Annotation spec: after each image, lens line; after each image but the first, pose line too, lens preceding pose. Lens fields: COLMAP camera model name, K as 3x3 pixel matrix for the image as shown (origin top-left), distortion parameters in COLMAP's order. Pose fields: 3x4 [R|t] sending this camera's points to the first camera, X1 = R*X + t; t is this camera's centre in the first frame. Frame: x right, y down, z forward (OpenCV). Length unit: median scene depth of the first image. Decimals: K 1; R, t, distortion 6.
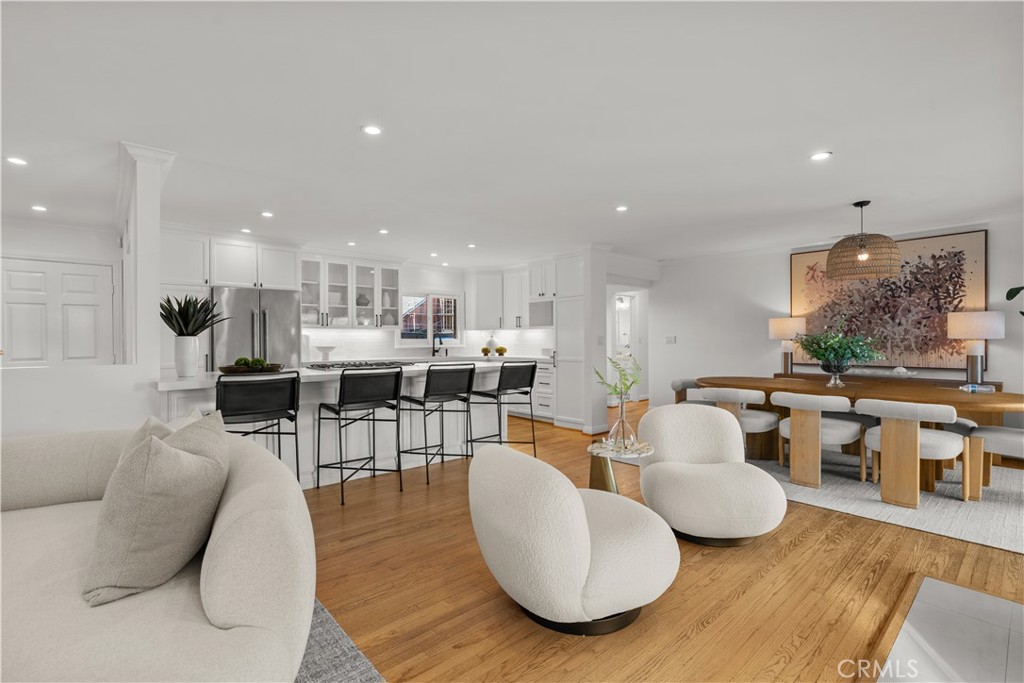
lens RADIAL K [[470.1, 0, 513.7], [0, 470.1, 334.8], [0, 0, 1]] dist [-0.000373, 0.000707]
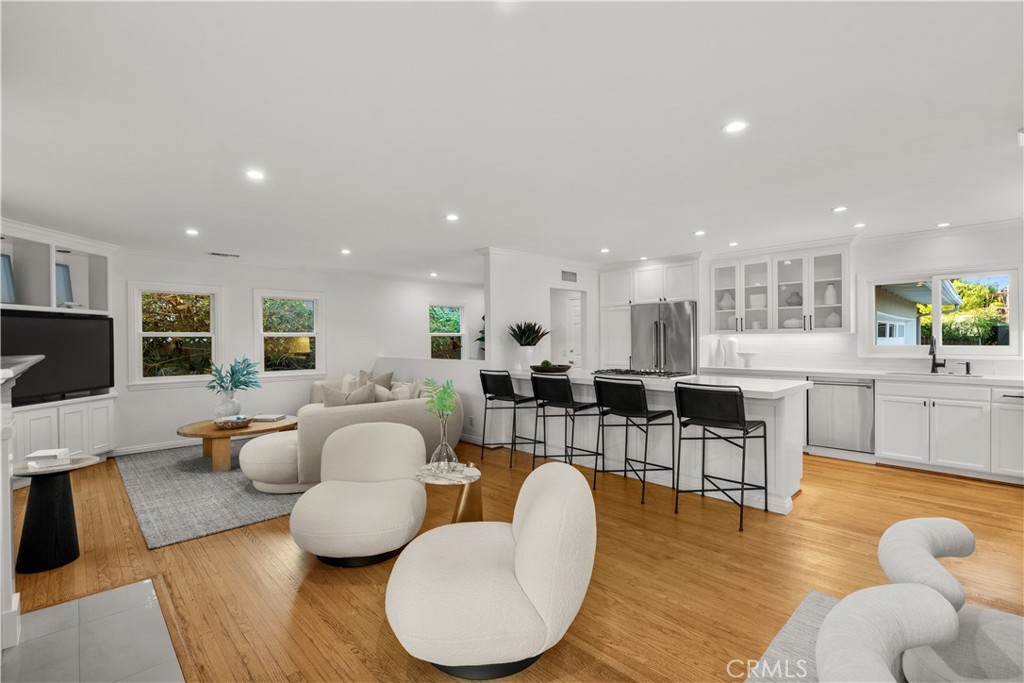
lens RADIAL K [[470.1, 0, 513.7], [0, 470.1, 334.8], [0, 0, 1]] dist [-0.000373, 0.000707]
pose [[0.051548, -0.005879, -0.998653, 0.501203], [0.017663, 0.999832, -0.004975, -0.014882], [0.998514, -0.017383, 0.051643, 0.458535]]
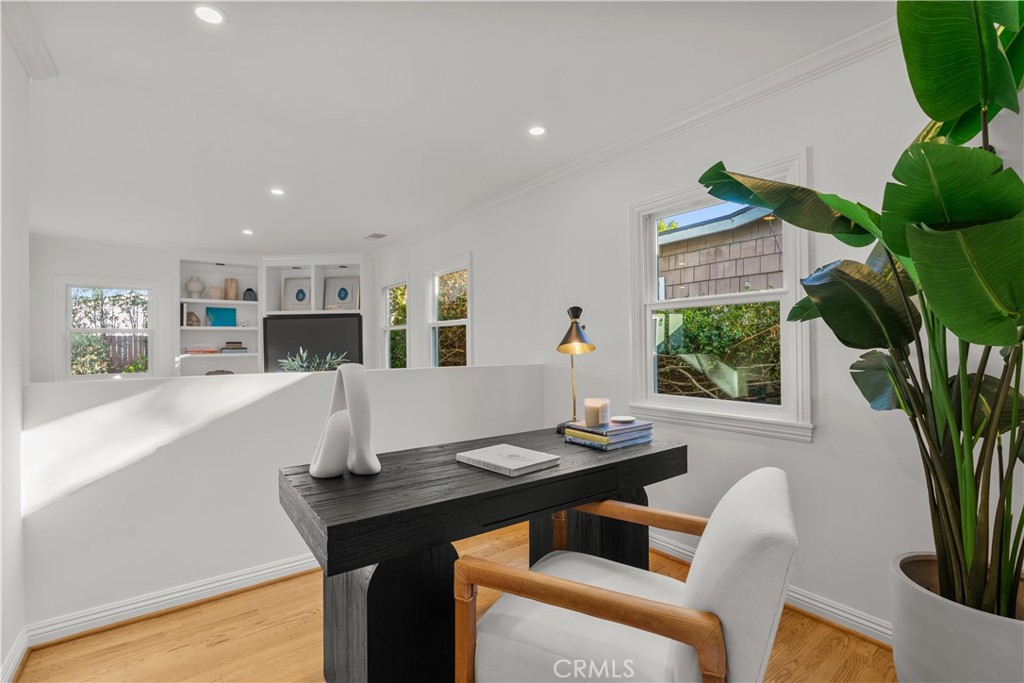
lens RADIAL K [[470.1, 0, 513.7], [0, 470.1, 334.8], [0, 0, 1]] dist [-0.000373, 0.000707]
pose [[-0.996016, 0.016699, 0.087595, -0.685809], [0.014150, 0.999460, -0.029640, 0.012284], [-0.088042, -0.028283, -0.995715, 0.730592]]
